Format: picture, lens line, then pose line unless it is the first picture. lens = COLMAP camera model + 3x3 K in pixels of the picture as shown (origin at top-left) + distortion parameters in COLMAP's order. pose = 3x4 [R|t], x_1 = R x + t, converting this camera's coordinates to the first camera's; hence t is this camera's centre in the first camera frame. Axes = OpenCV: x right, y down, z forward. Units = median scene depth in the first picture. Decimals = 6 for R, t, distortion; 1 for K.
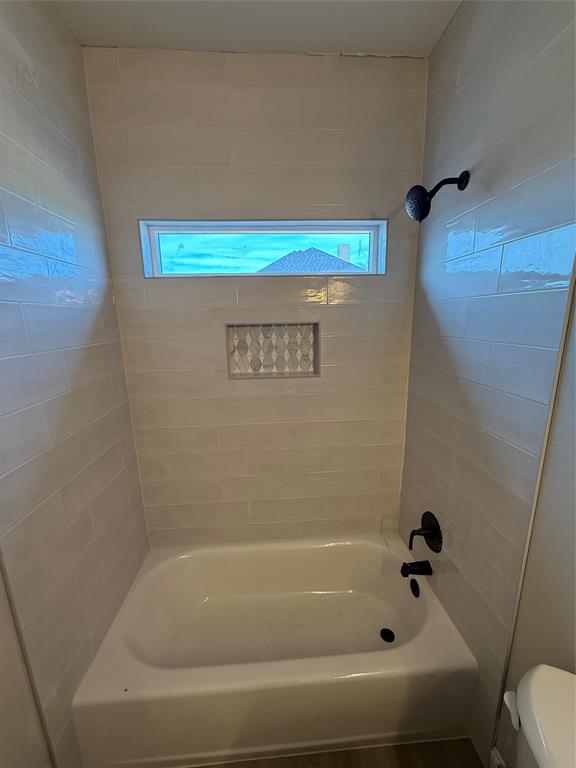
lens RADIAL K [[307.4, 0, 290.5], [0, 307.4, 384.9], [0, 0, 1]] dist [0.002128, -0.000208]
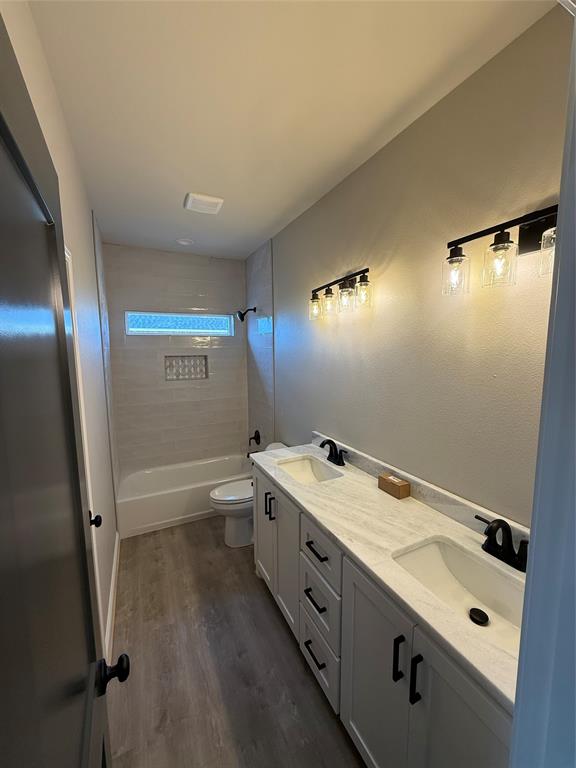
lens RADIAL K [[307.4, 0, 290.6], [0, 307.4, 383.4], [0, 0, 1]] dist [0.002128, -0.000208]
pose [[0.925413, -0.029014, 0.377848, -0.199858], [0.071799, 0.992429, -0.099643, 0.273733], [-0.372096, 0.119340, 0.920490, -1.297262]]
